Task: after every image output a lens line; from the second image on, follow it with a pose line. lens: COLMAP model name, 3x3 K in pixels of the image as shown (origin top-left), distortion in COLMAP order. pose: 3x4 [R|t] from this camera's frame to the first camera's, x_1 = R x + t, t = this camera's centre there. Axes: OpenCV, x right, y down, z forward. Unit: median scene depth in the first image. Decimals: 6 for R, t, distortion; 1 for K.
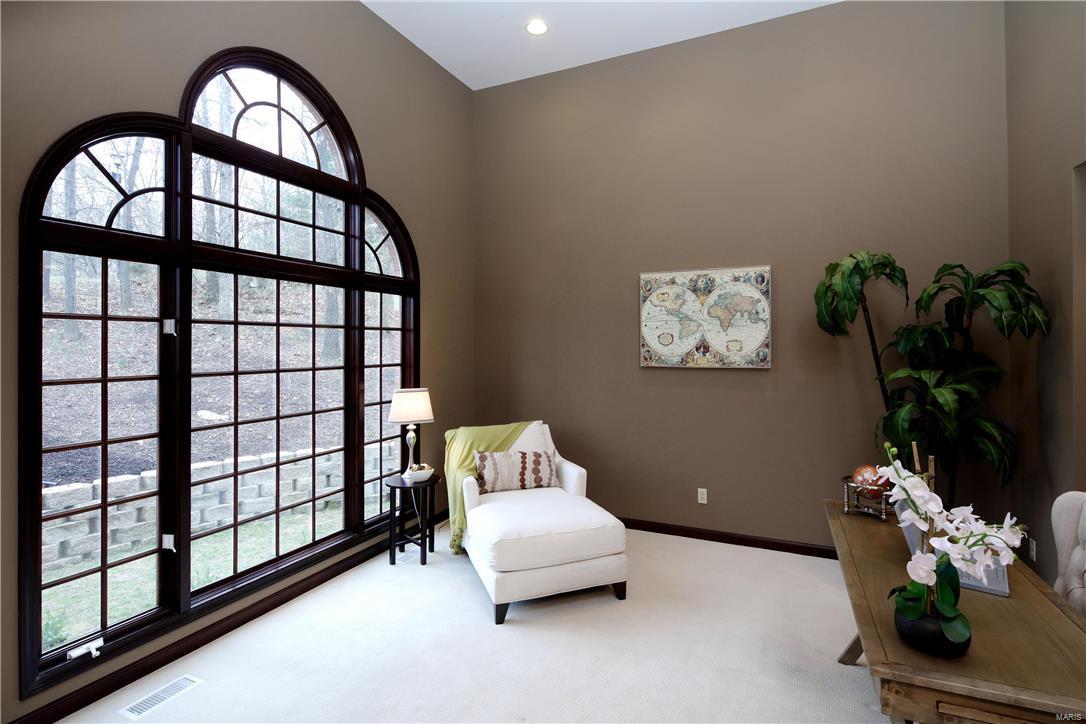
lens RADIAL K [[542.9, 0, 545.8], [0, 542.9, 340.3], [0, 0, 1]] dist [-0.001768, 0.000325]
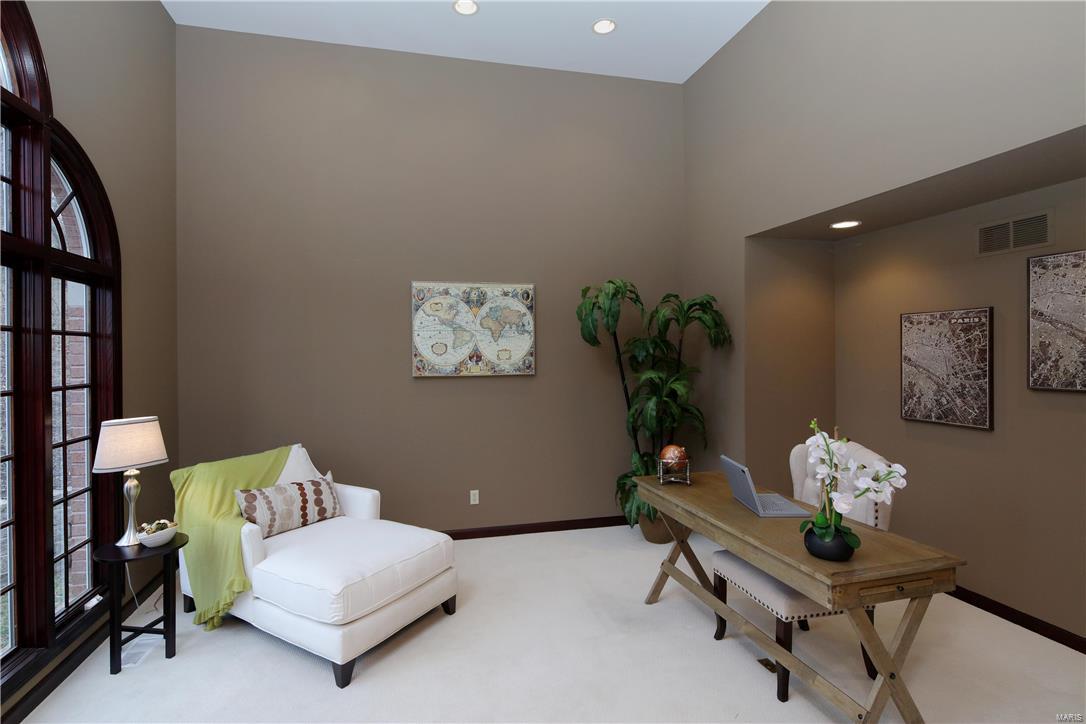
lens RADIAL K [[526.0, 0, 538.3], [0, 526.0, 354.7], [0, 0, 1]] dist [0.003460, -0.006988]
pose [[0.775435, -0.006845, 0.631390, -0.268914], [0.002053, 0.999963, 0.008320, 0.001283], [-0.631424, -0.005156, 0.775421, 0.133540]]
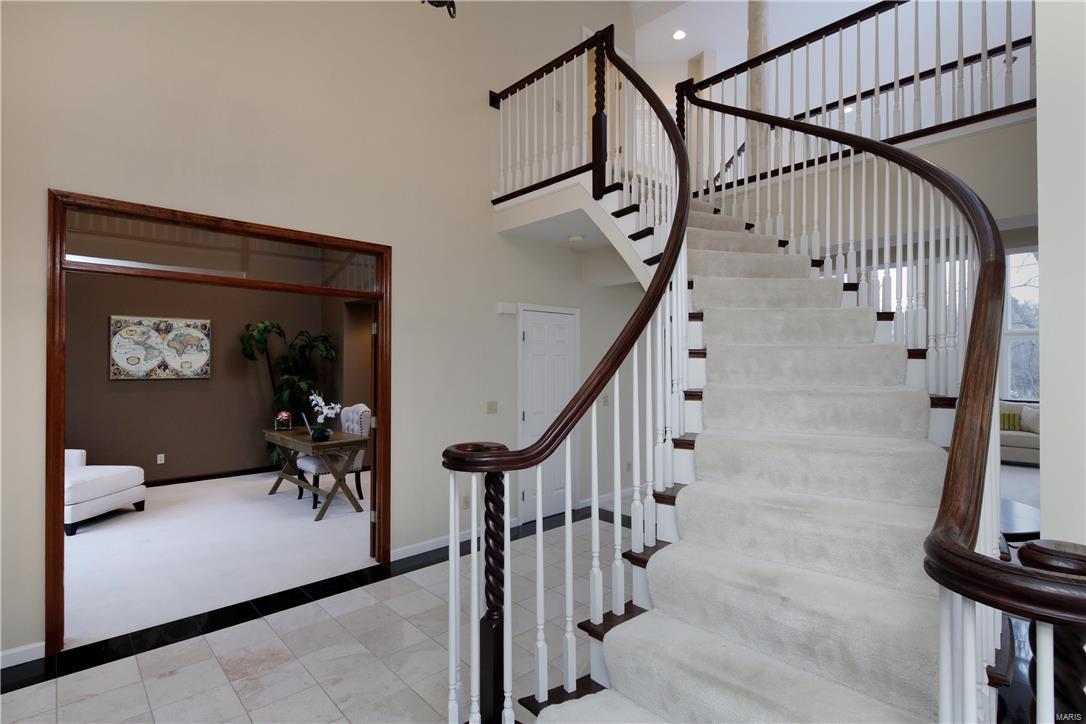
lens RADIAL K [[526.0, 0, 564.6], [0, 526.0, 358.5], [0, 0, 1]] dist [0.003460, -0.006988]
pose [[0.361211, 0.010395, 0.932426, -0.753735], [-0.008220, 0.999935, -0.007964, -0.006609], [-0.932448, -0.004788, 0.361273, -0.689785]]
